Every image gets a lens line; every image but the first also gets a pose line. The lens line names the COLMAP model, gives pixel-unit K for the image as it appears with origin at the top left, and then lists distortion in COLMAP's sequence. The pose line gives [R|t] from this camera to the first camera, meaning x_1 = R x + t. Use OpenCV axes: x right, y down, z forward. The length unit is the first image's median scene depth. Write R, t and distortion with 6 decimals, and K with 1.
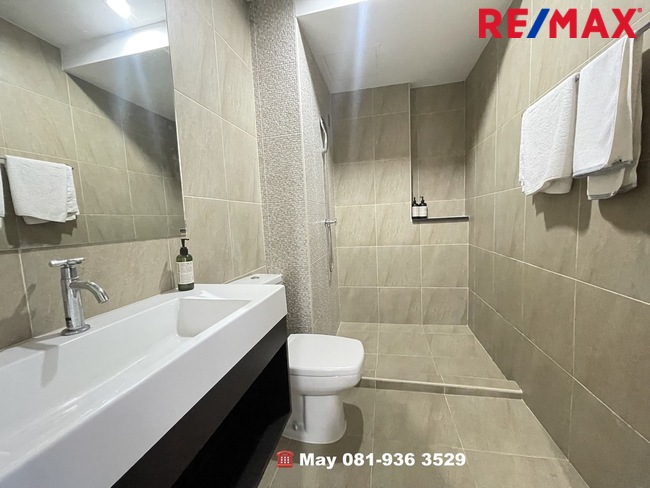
lens RADIAL K [[262.4, 0, 322.4], [0, 262.4, 245.5], [0, 0, 1]] dist [-0.001746, 0.000664]
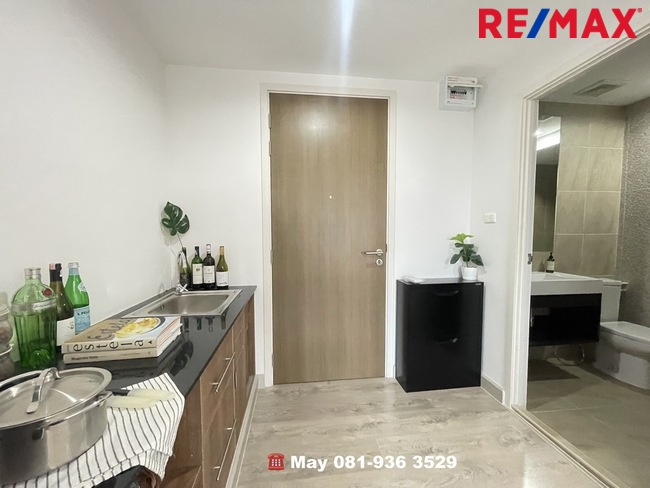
lens RADIAL K [[262.4, 0, 322.6], [0, 262.4, 244.4], [0, 0, 1]] dist [-0.001746, 0.000664]
pose [[0.338914, 0.101722, -0.935302, 0.894710], [-0.108447, 0.991735, 0.068563, -0.028231], [0.934546, 0.078194, 0.347144, -1.618706]]
